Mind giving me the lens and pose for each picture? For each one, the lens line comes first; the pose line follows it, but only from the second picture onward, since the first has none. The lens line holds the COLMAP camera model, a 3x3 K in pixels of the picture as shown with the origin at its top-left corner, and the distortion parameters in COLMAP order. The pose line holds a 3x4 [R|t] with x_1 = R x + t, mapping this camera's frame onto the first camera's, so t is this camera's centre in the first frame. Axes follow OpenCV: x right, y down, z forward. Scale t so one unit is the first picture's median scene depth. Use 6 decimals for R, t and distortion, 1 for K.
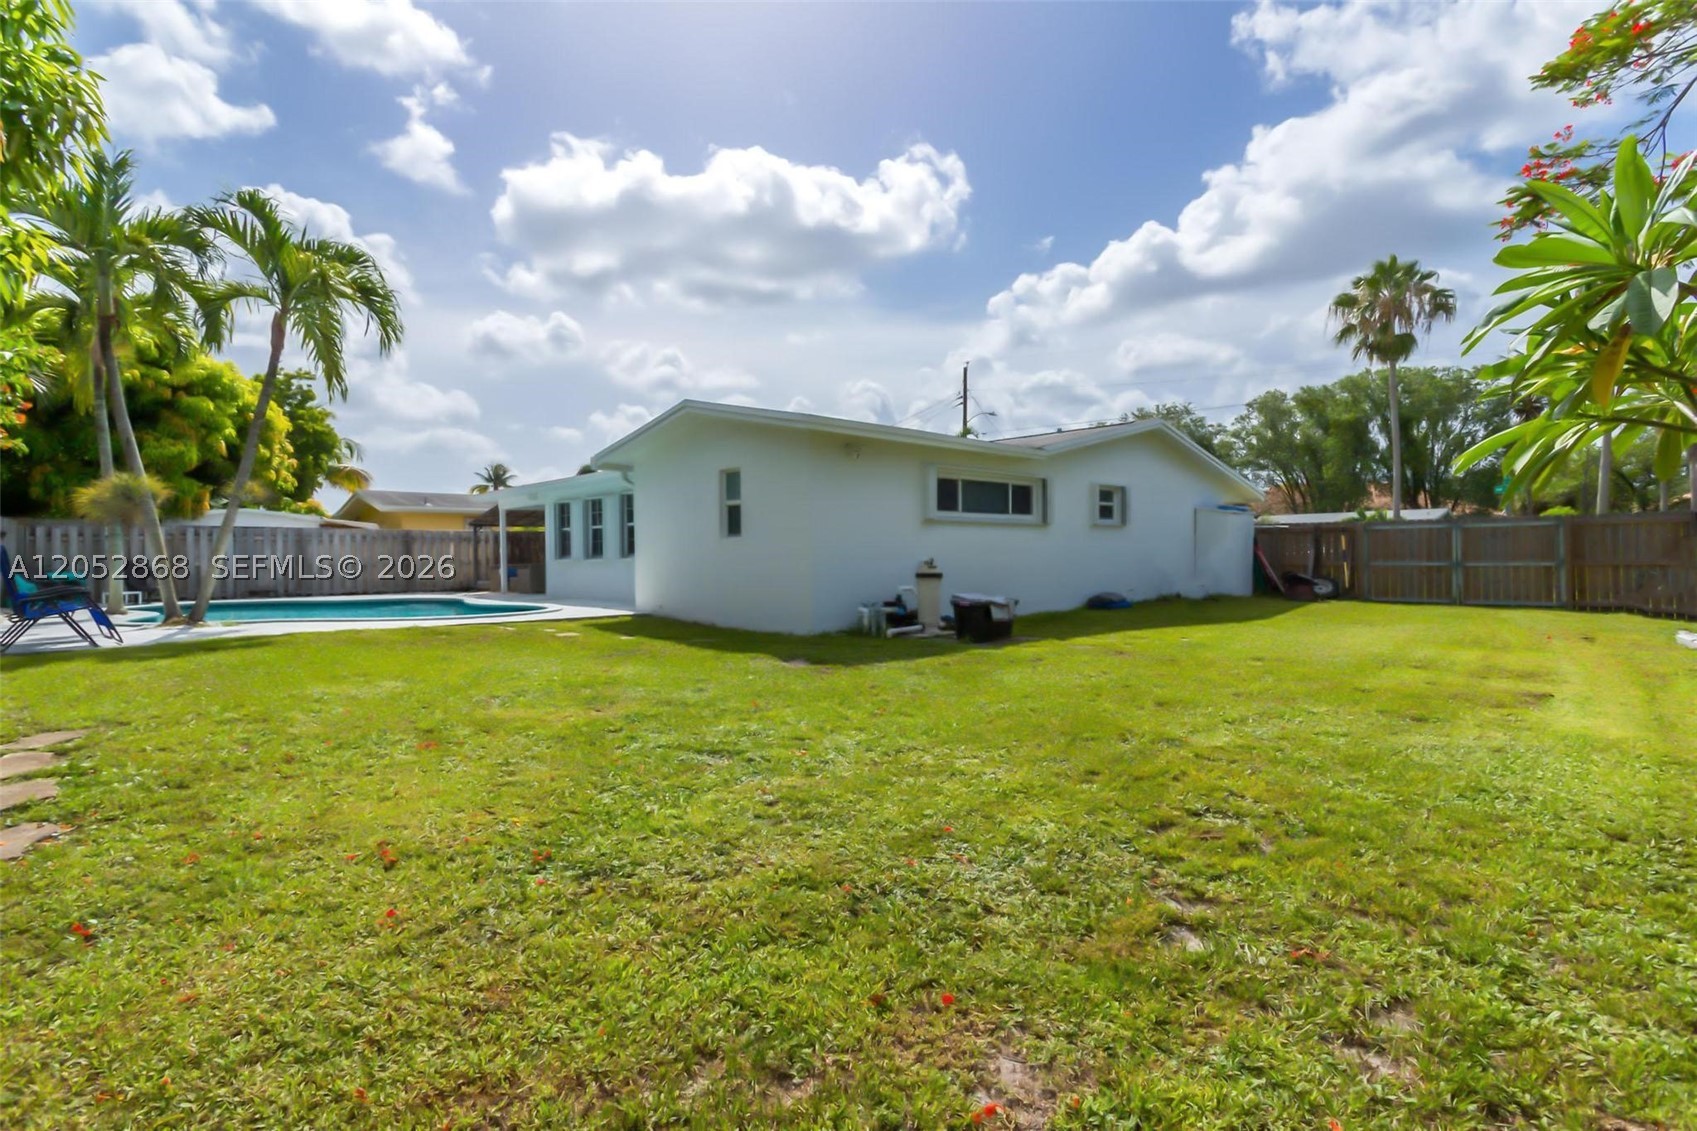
lens RADIAL K [[839.0, 0, 836.9], [0, 839.0, 555.7], [0, 0, 1]] dist [0.029934, 0.000238]
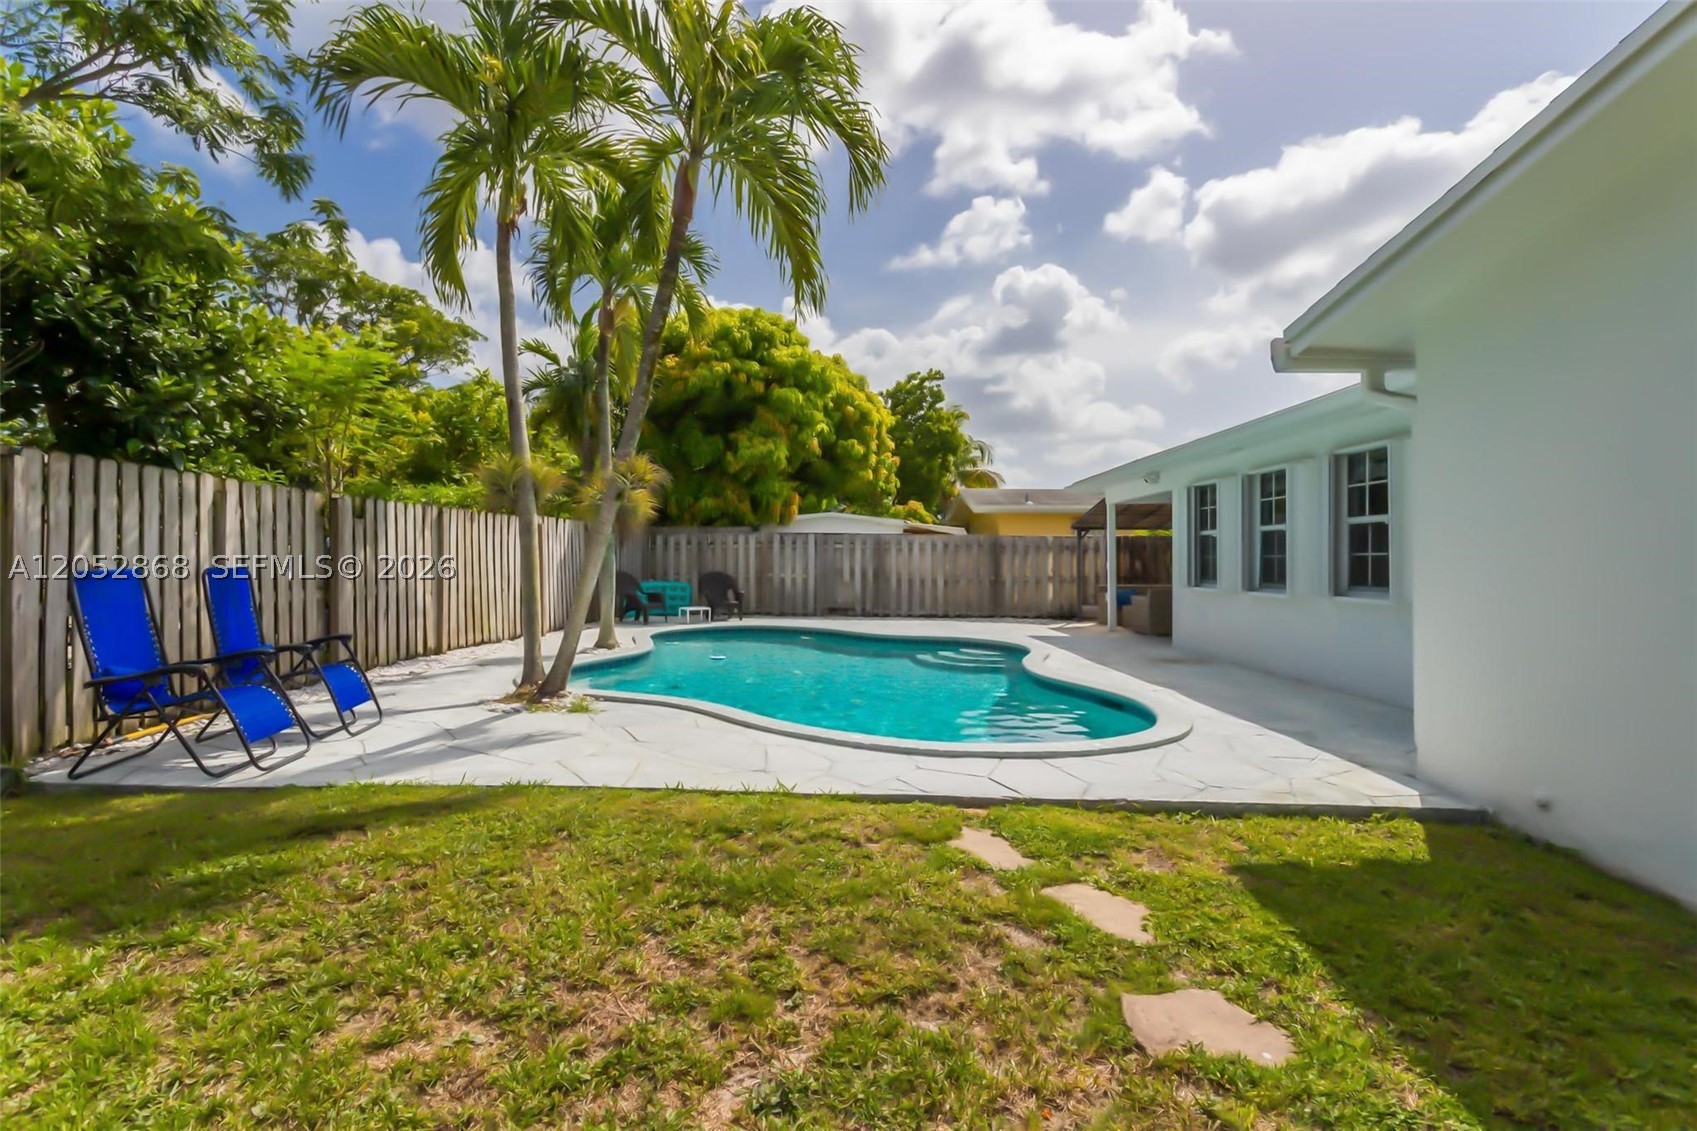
lens RADIAL K [[839.0, 0, 834.2], [0, 839.0, 553.3], [0, 0, 1]] dist [0.029934, 0.000238]
pose [[0.740752, 0.008290, -0.671728, -0.114302], [-0.013266, 0.999909, -0.002288, -0.011619], [0.671648, 0.010606, 0.740794, 0.368943]]
